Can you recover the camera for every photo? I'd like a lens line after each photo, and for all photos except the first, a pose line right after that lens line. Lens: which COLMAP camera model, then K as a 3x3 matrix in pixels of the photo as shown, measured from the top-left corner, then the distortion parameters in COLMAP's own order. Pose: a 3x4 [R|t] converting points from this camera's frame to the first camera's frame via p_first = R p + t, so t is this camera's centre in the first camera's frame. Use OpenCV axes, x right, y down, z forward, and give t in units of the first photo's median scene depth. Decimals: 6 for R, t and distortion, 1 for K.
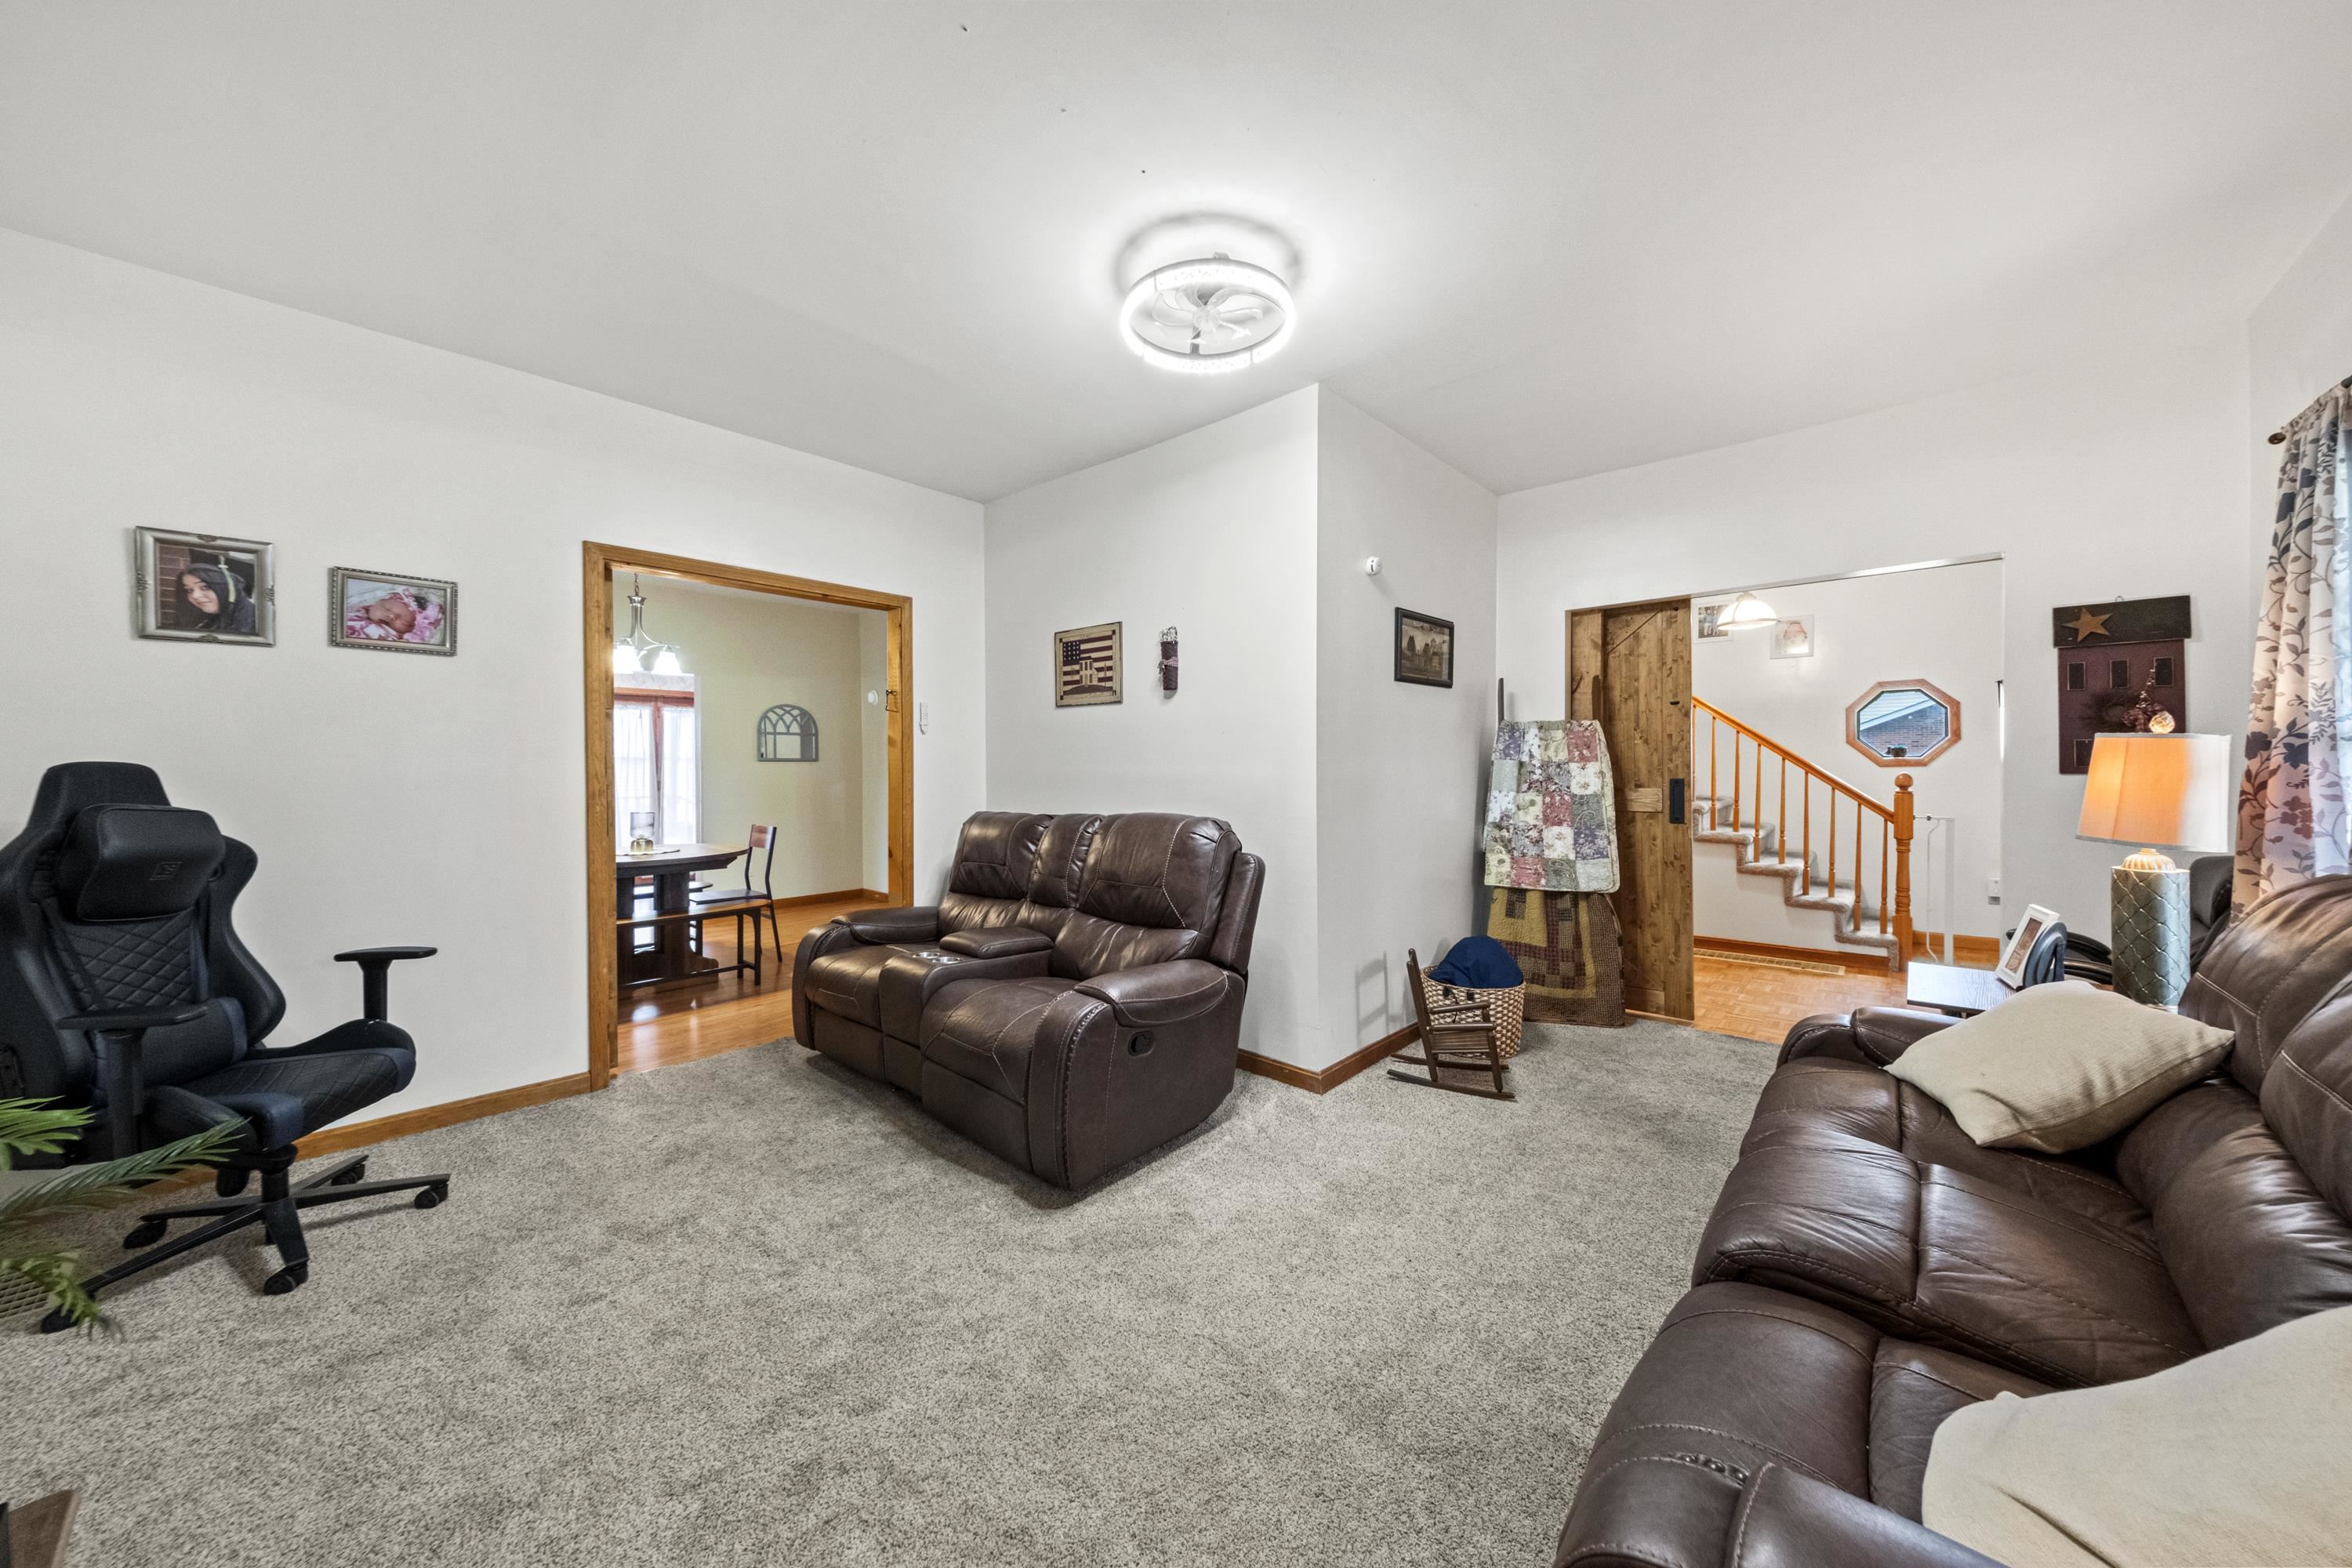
lens RADIAL K [[792.1, 0, 1185.6], [0, 792.1, 782.9], [0, 0, 1]] dist [-0.000072, -0.000049]
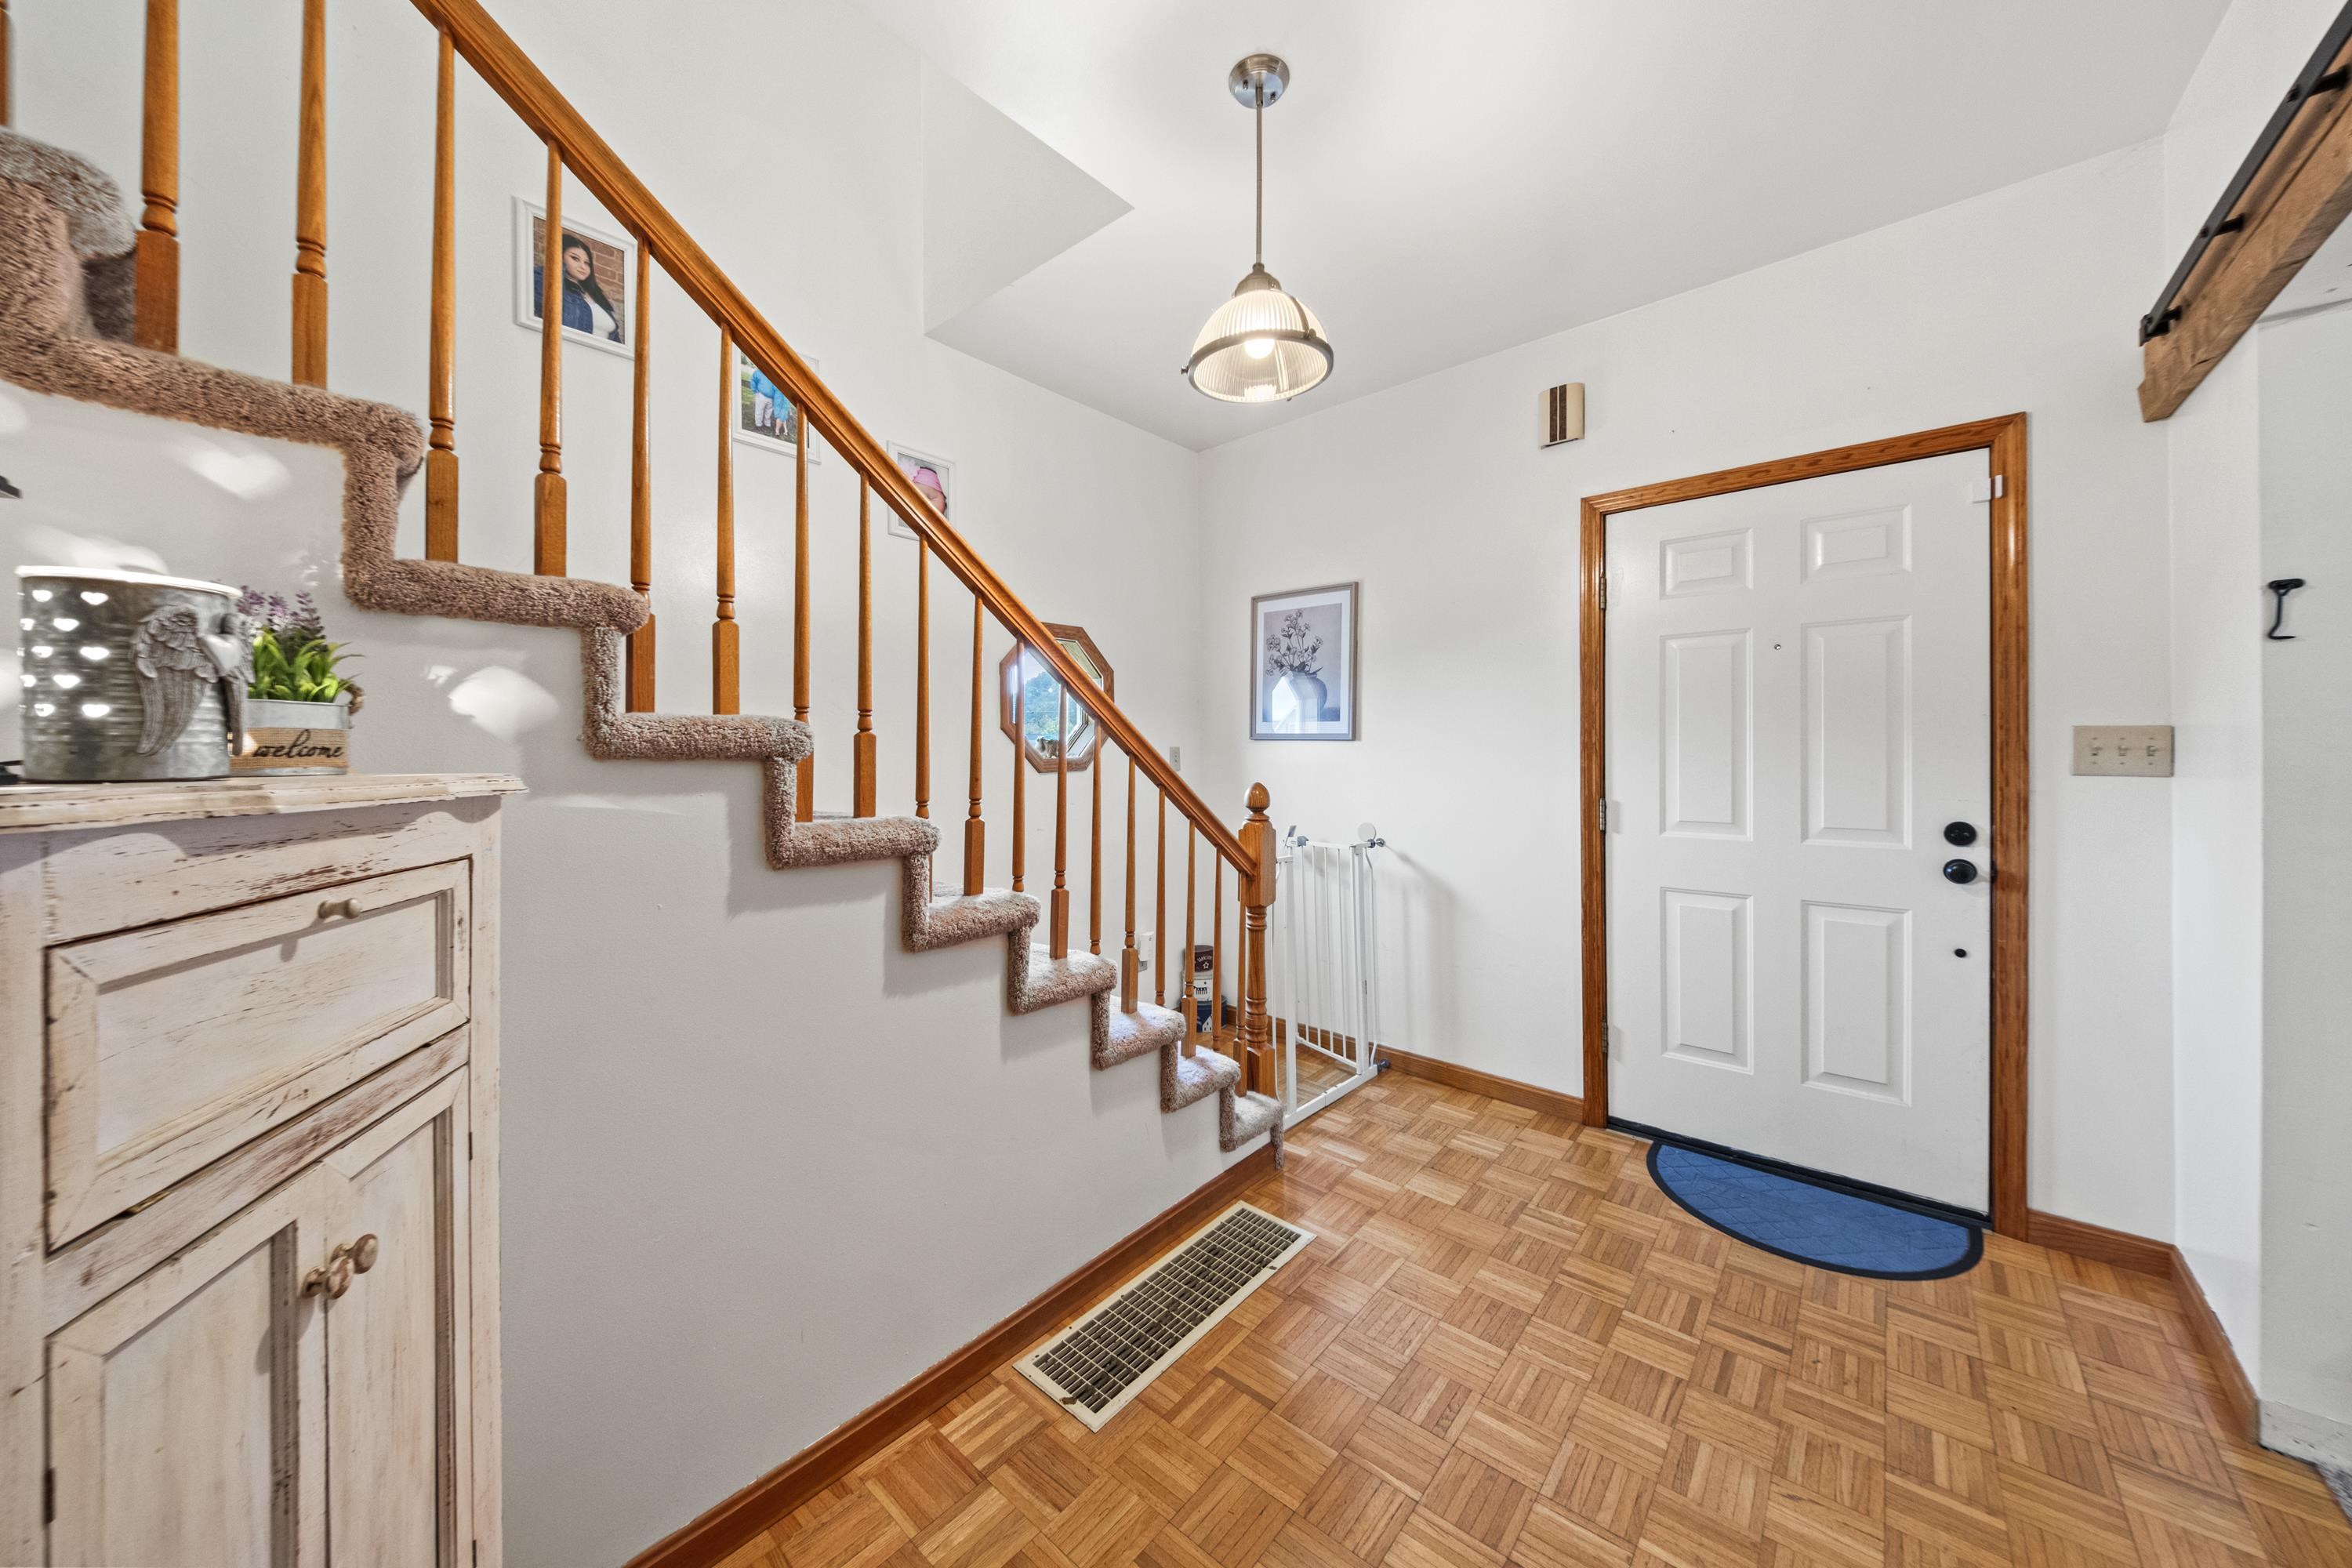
lens RADIAL K [[804.1, 0, 1158.0], [0, 804.1, 750.1], [0, 0, 1]] dist [0.000589, -0.000029]
pose [[0.003548, 0.014056, 0.999895, 0.354398], [0.025642, 0.999571, -0.014142, -0.027094], [-0.999665, 0.025689, 0.003186, 1.032243]]
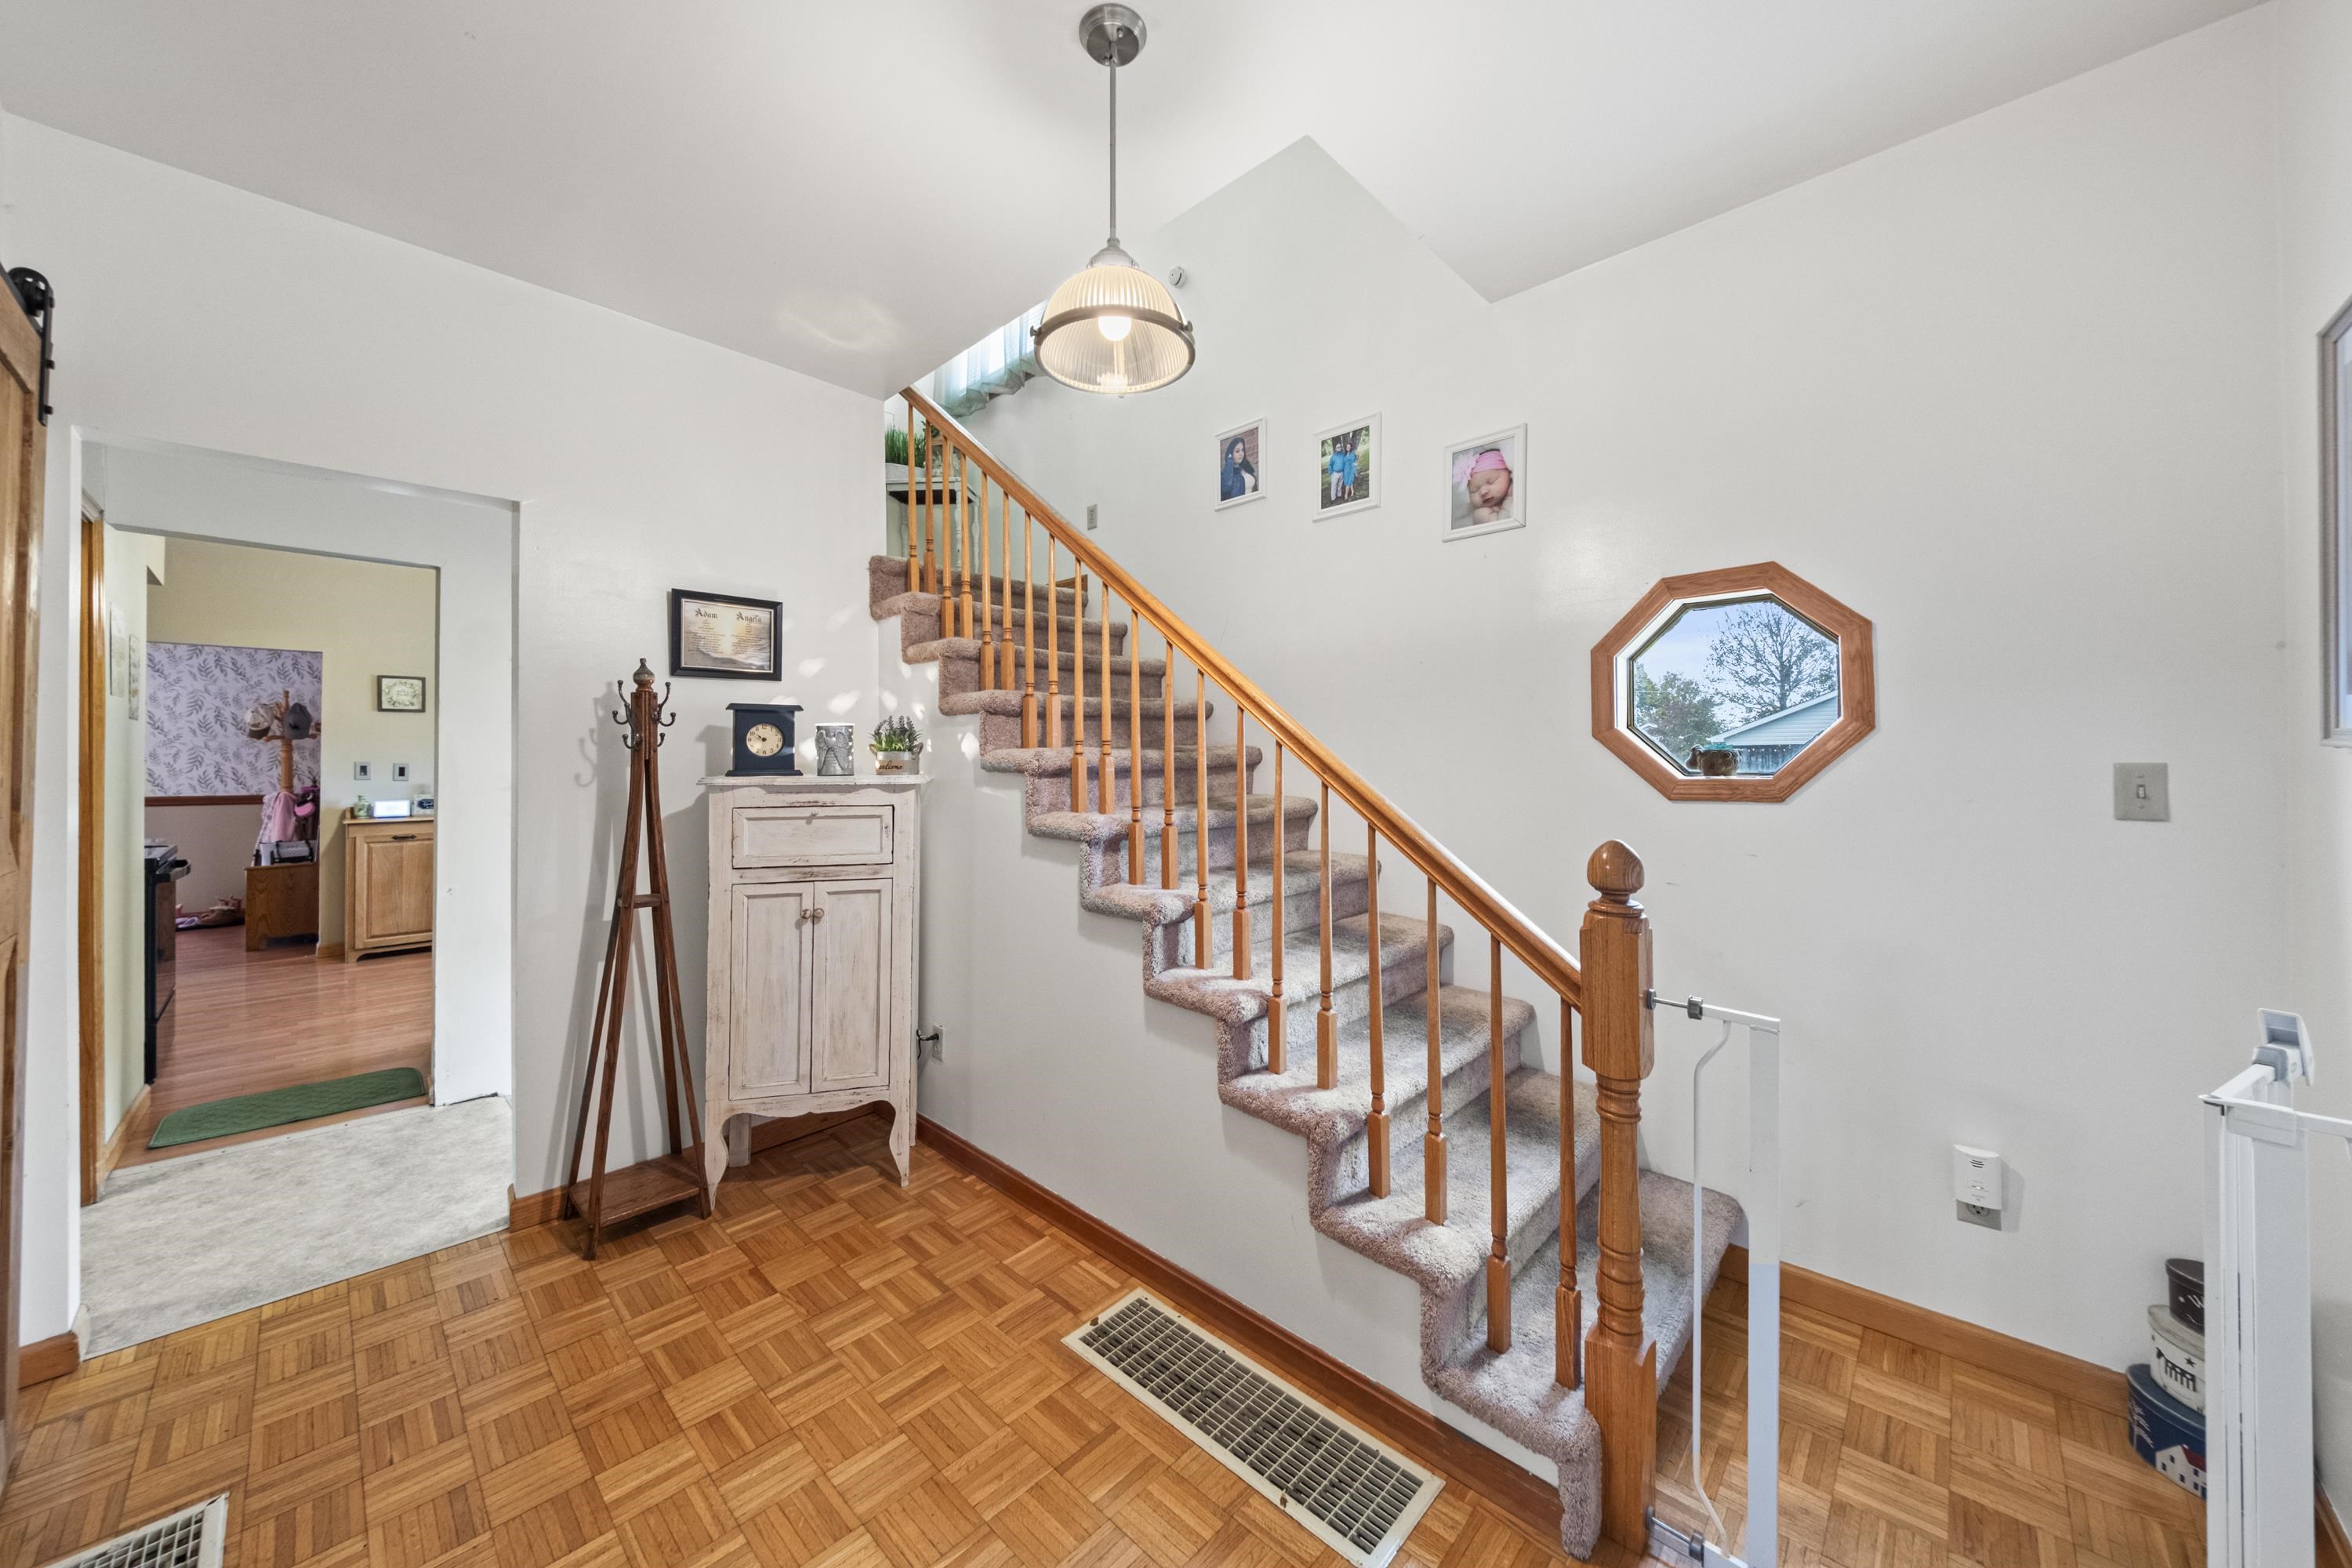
lens RADIAL K [[804.1, 0, 1158.0], [0, 804.1, 750.1], [0, 0, 1]] dist [0.000589, -0.000029]
pose [[0.999302, 0.011698, -0.035487, 0.727349], [-0.012686, 0.999534, -0.027752, -0.033519], [0.035146, 0.028183, 0.998985, 0.680800]]
